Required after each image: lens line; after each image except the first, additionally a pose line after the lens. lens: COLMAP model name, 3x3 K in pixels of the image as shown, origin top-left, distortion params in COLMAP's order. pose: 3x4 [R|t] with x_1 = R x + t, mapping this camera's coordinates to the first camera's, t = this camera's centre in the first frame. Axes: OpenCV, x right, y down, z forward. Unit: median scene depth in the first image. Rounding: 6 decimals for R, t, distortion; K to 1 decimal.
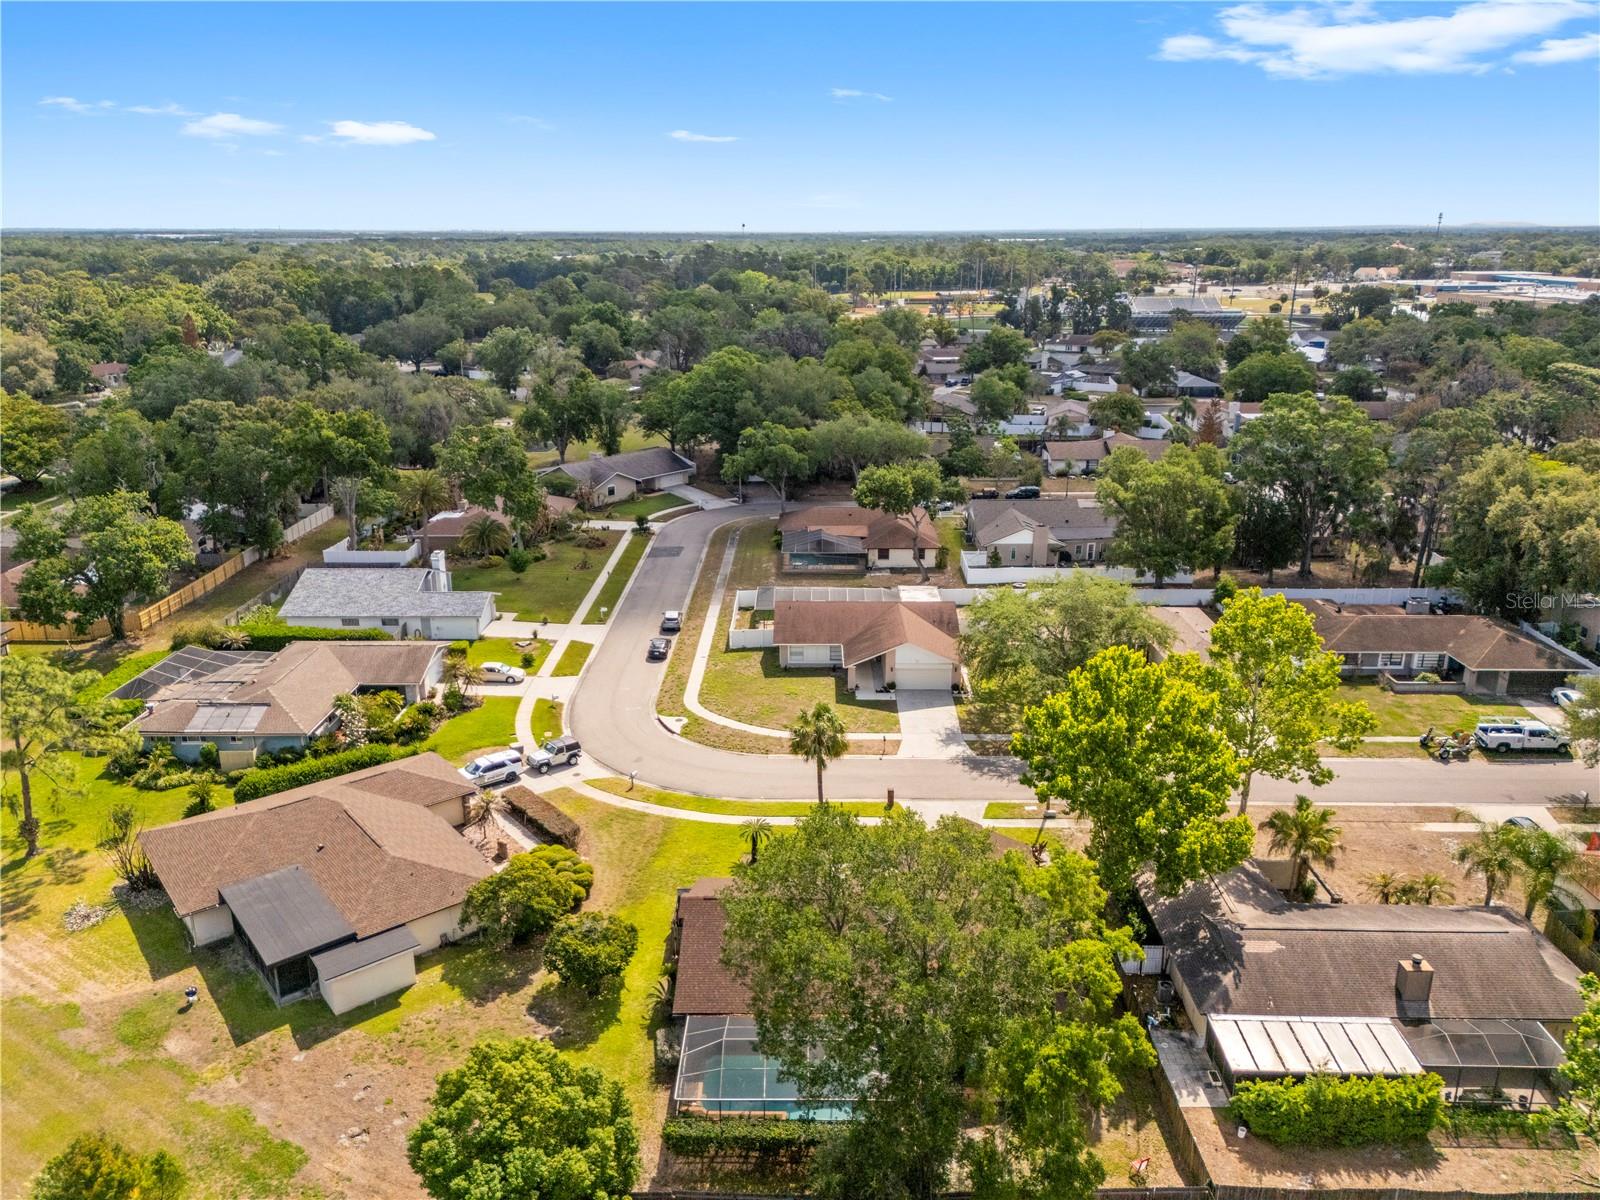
lens RADIAL K [[1175.1, 0, 800.0], [0, 1175.1, 600.0], [0, 0, 1]] dist [0.069939, -0.054107]
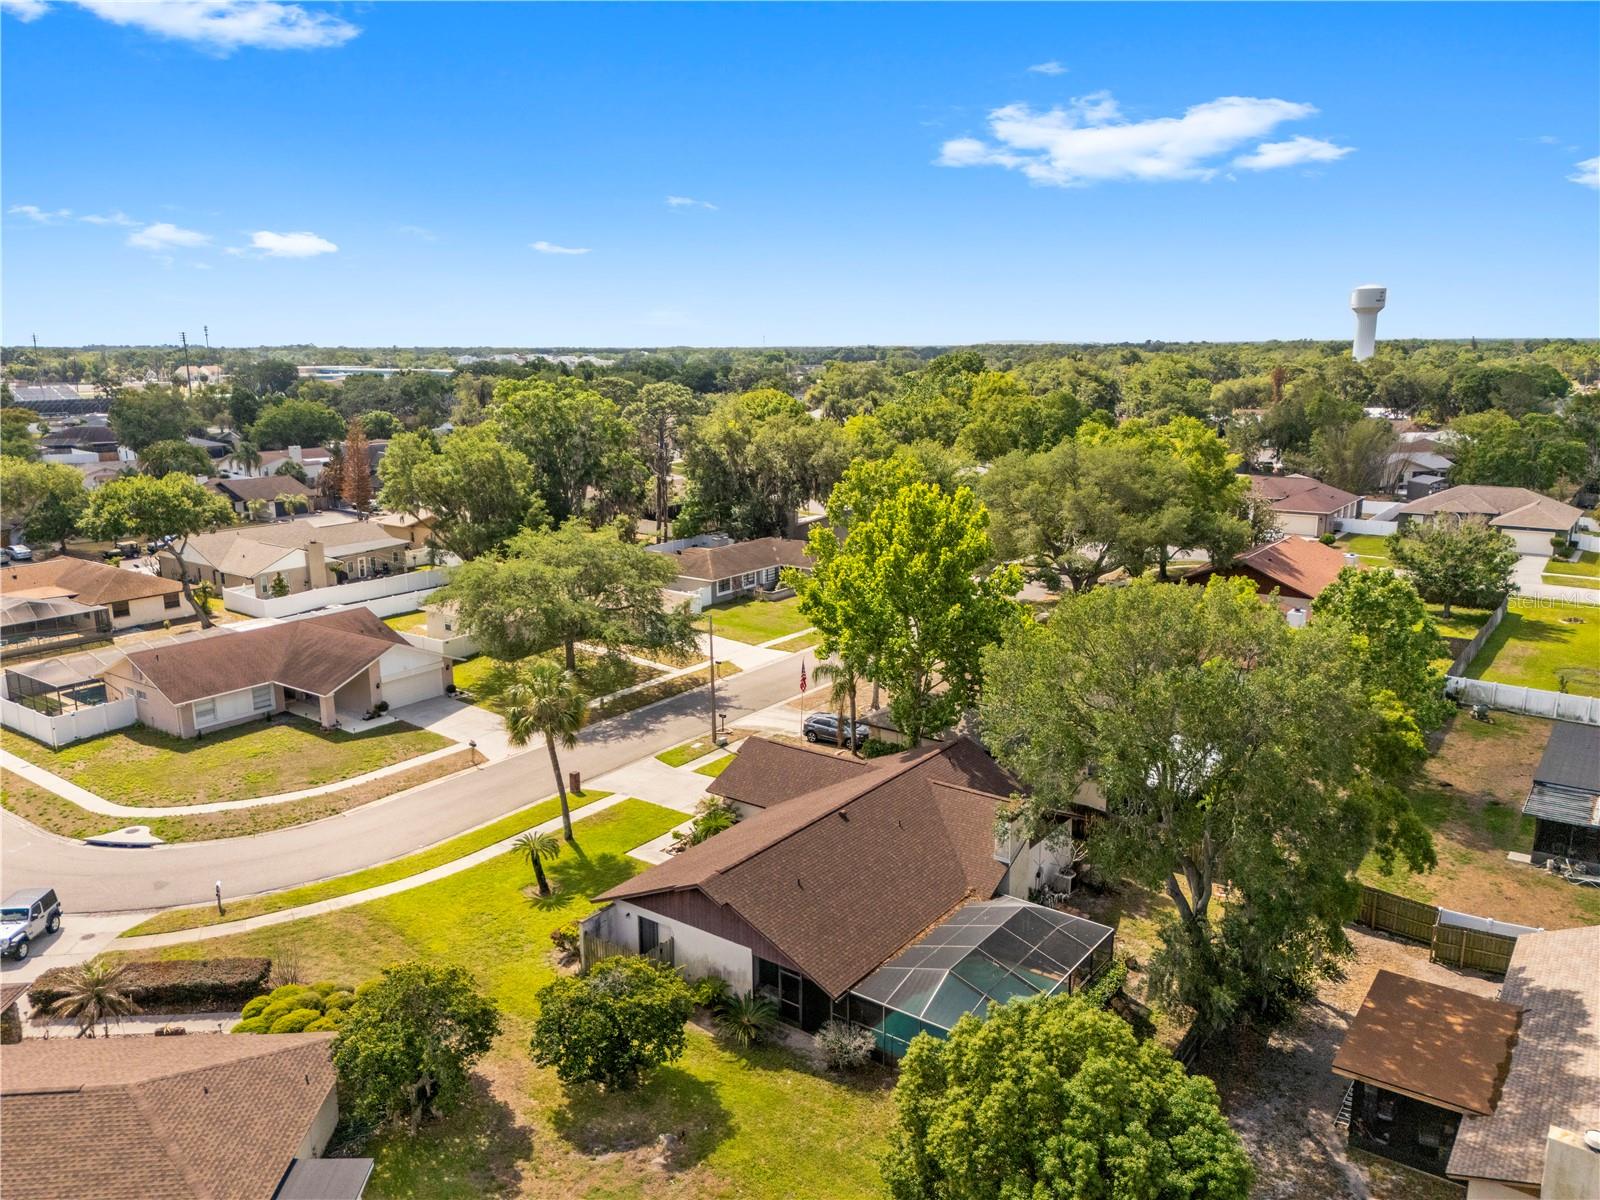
lens RADIAL K [[1174.1, 0, 800.0], [0, 1174.1, 600.0], [0, 0, 1]] dist [0.103469, -0.116383]
pose [[0.586993, -0.173532, 0.790775, -0.365568], [0.247504, 0.968459, 0.028802, 0.051055], [-0.770831, 0.178813, 0.611429, 0.304449]]
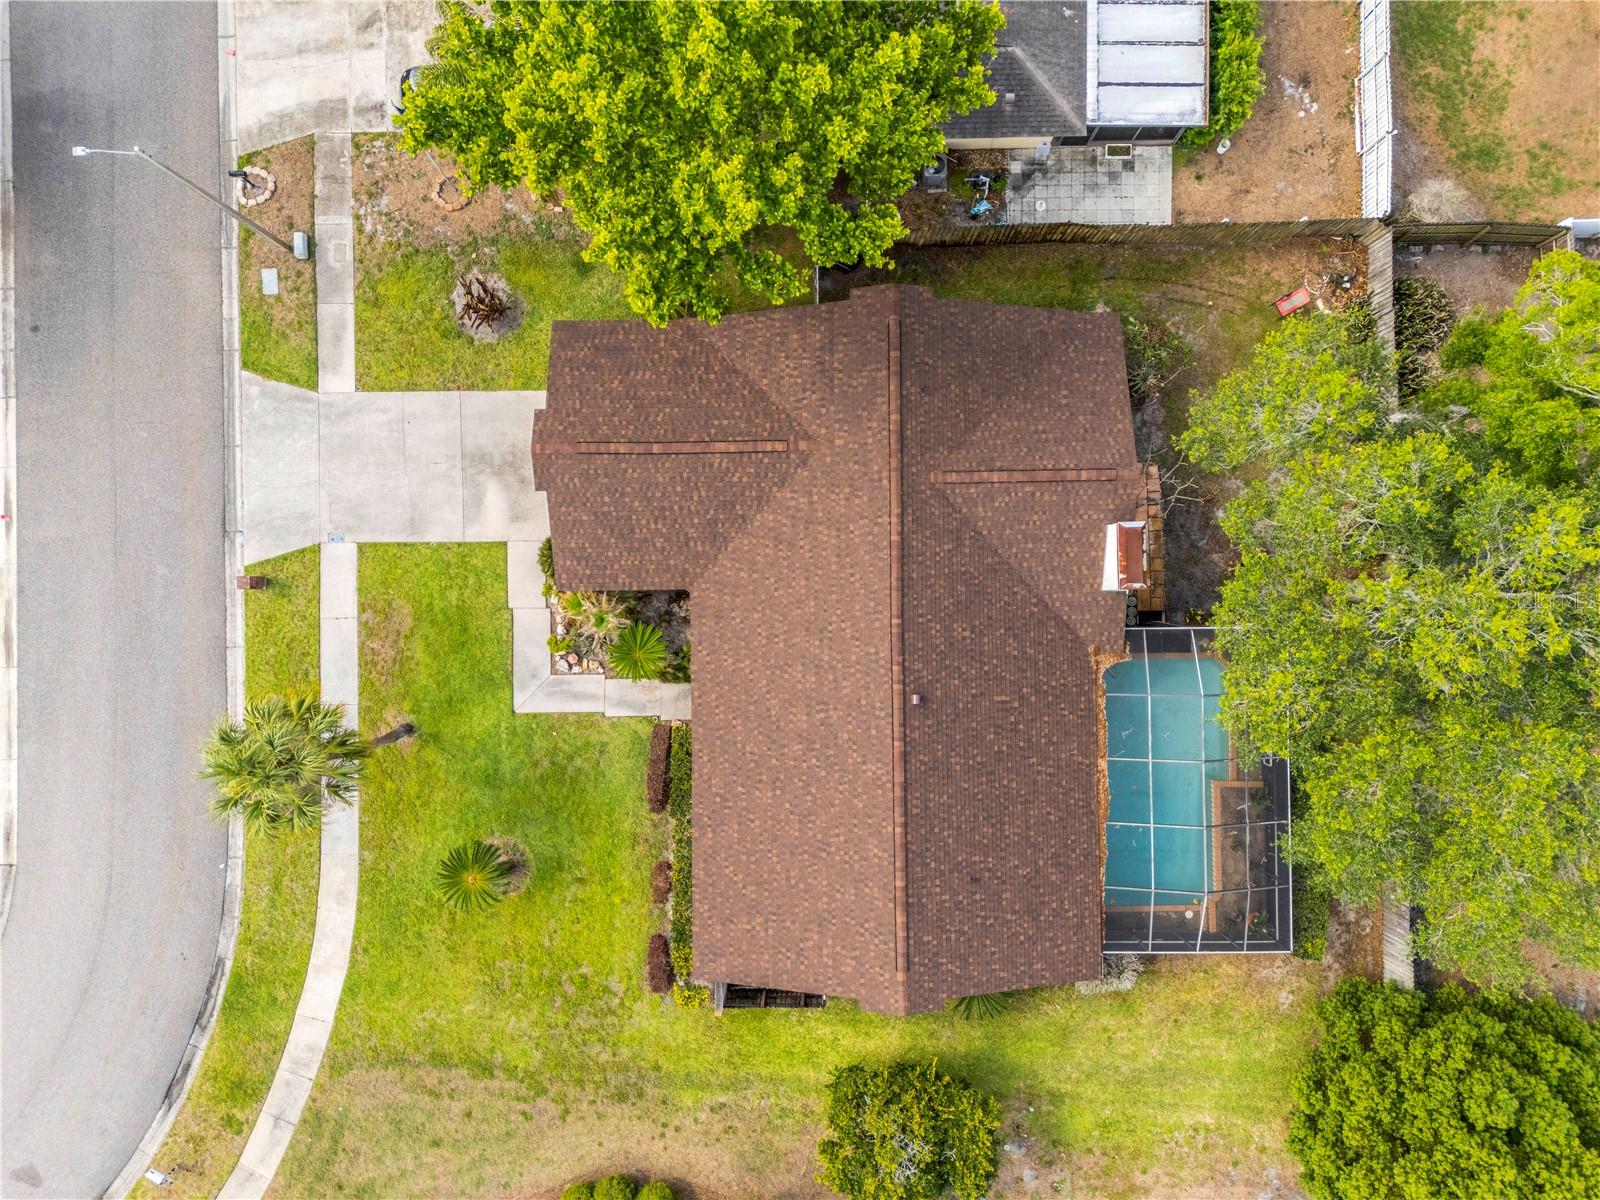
lens RADIAL K [[1175.1, 0, 800.0], [0, 1175.1, 600.0], [0, 0, 1]] dist [0.069939, -0.054107]
pose [[-0.020557, -0.999762, 0.007360, 0.052362], [0.310732, 0.000608, 0.950497, -0.166018], [-0.950275, 0.021826, 0.310645, 0.540634]]
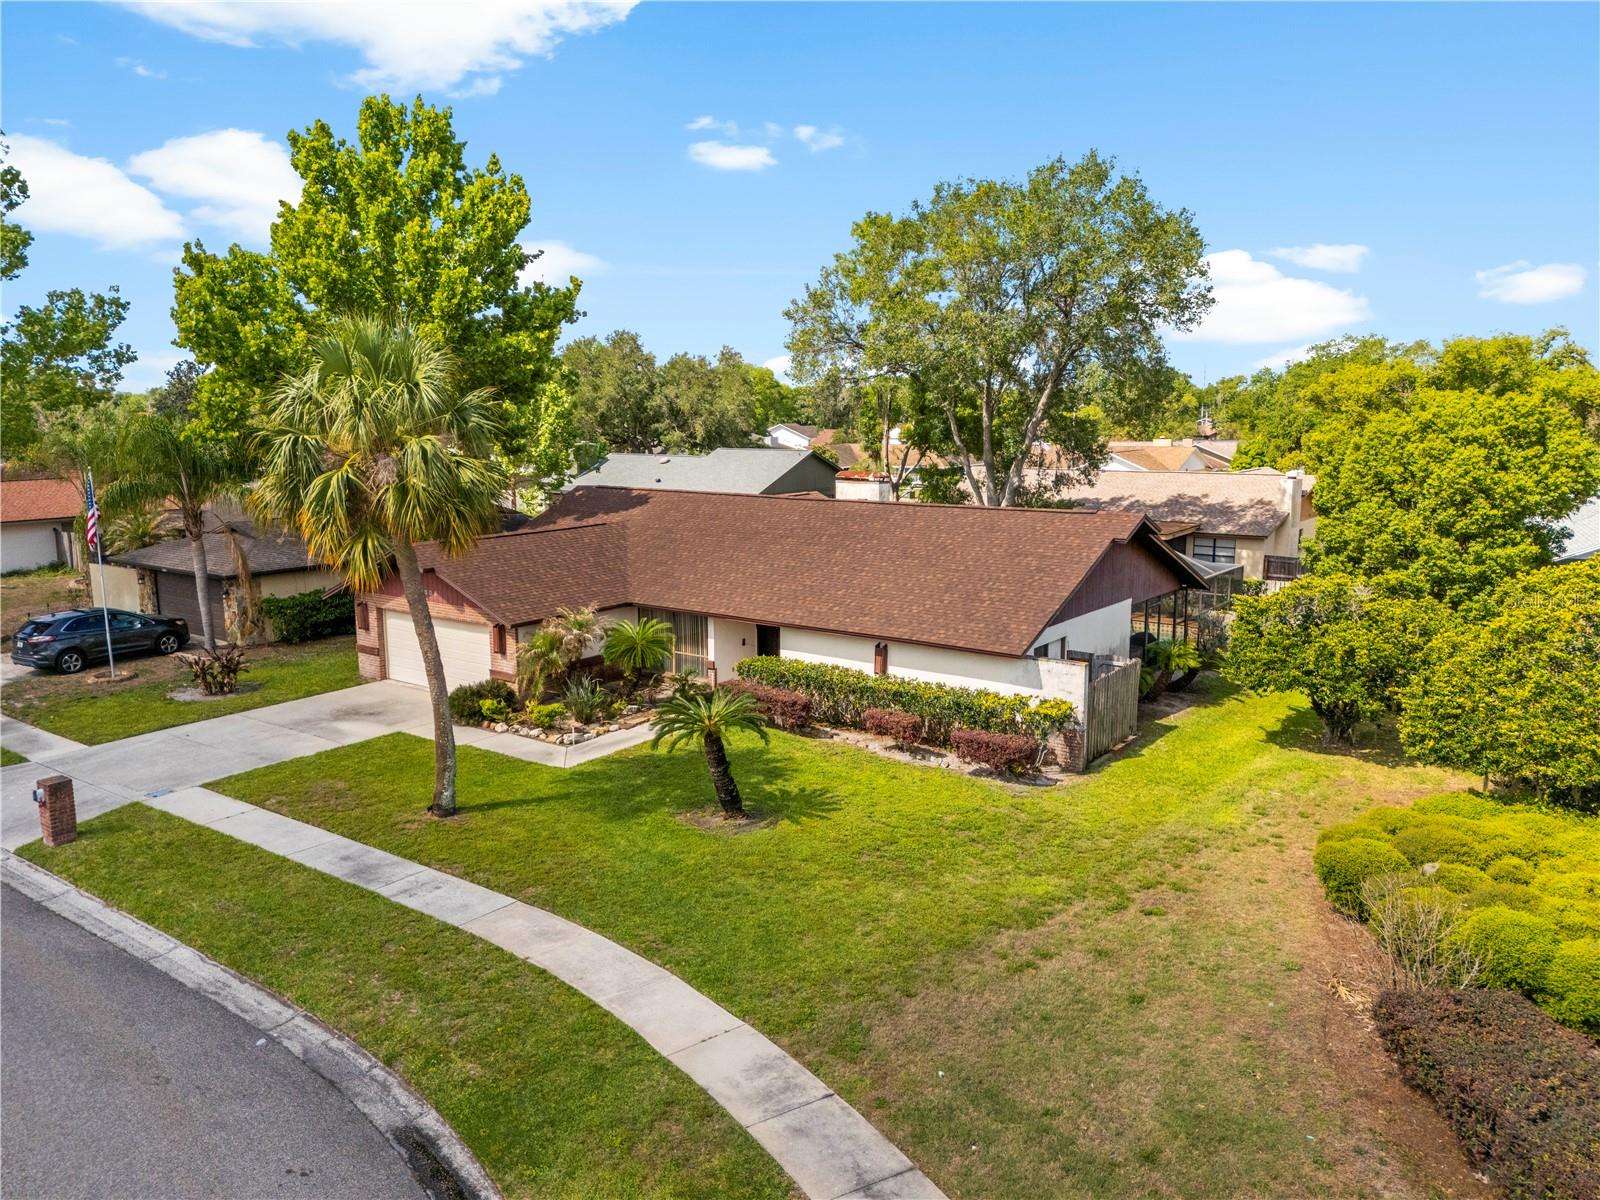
lens RADIAL K [[1187.2, 0, 800.0], [0, 1187.2, 600.0], [0, 0, 1]] dist [0.008144, 0.003012]
pose [[-0.807083, -0.088841, 0.583716, -0.165294], [0.184510, 0.901155, 0.392270, 0.043528], [-0.560868, 0.424295, -0.710915, 0.883589]]
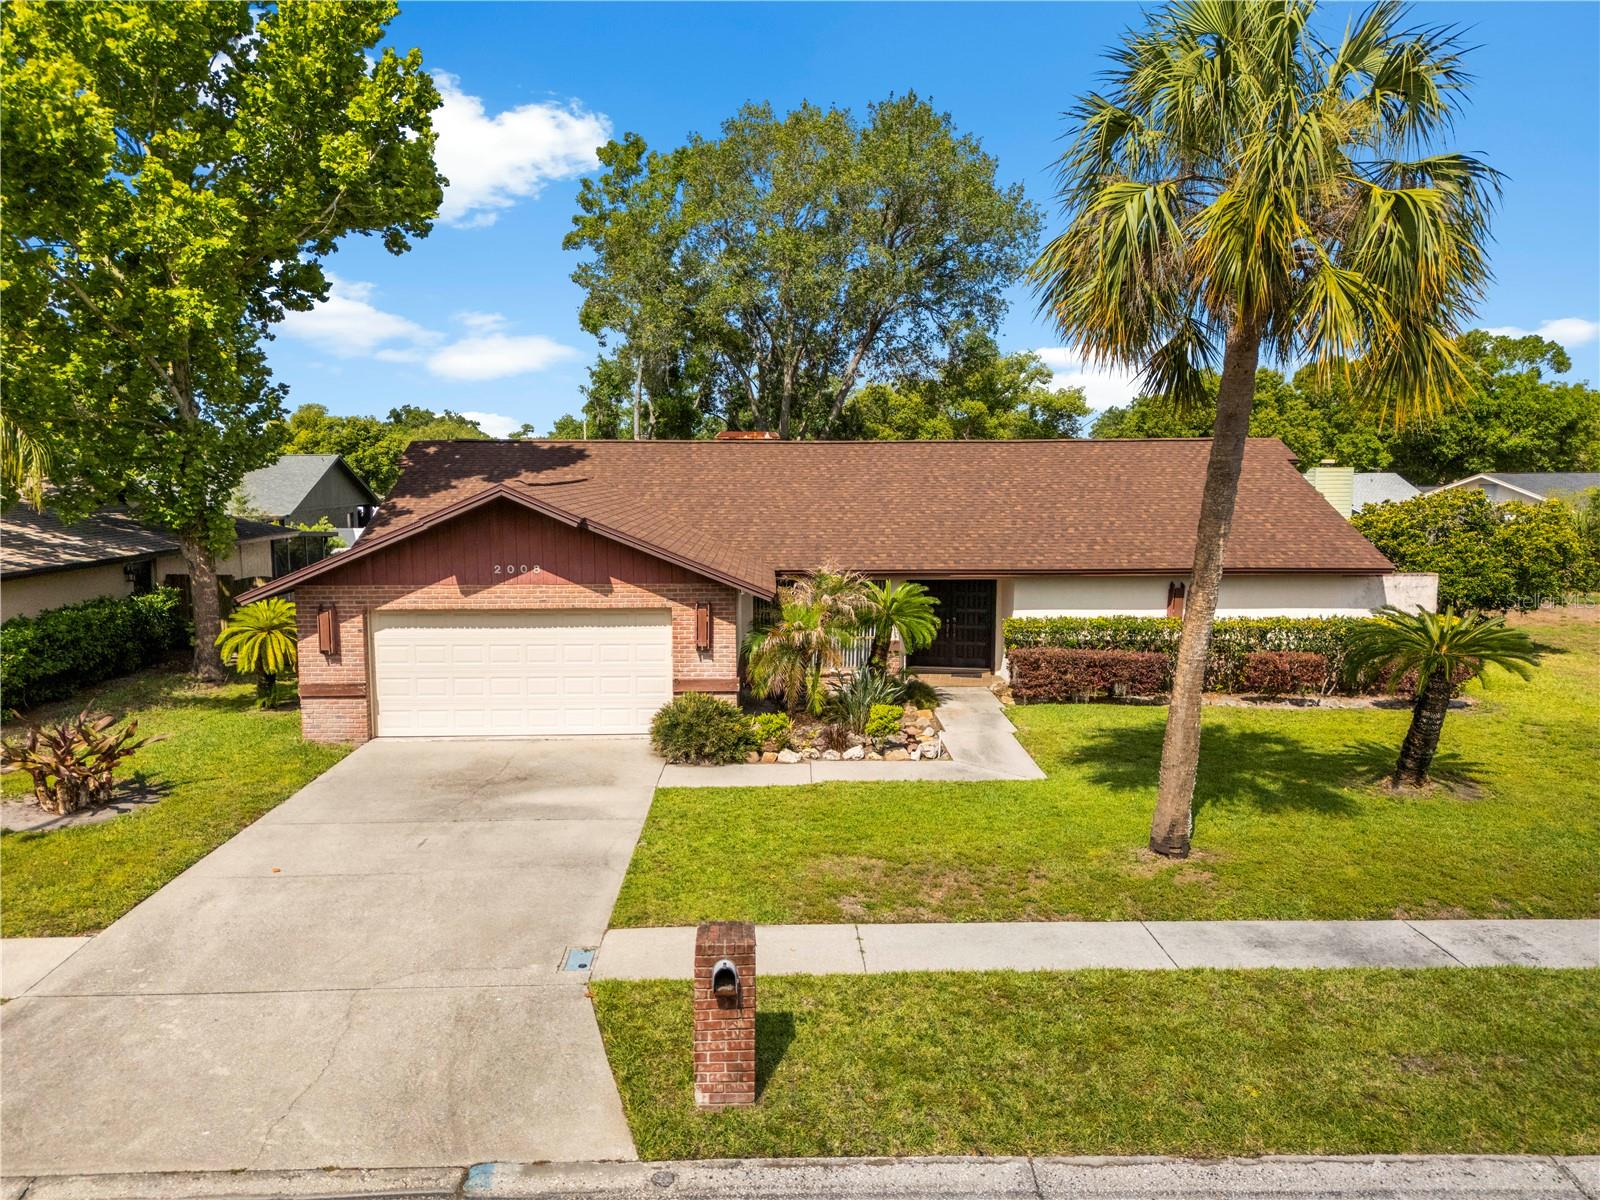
lens RADIAL K [[1174.1, 0, 800.0], [0, 1174.1, 600.0], [0, 0, 1]] dist [0.103469, -0.116383]
pose [[-0.999393, 0.008823, -0.033693, 0.061385], [-0.005552, 0.914652, 0.404205, 0.076151], [0.034383, 0.404147, -0.914048, 0.887680]]
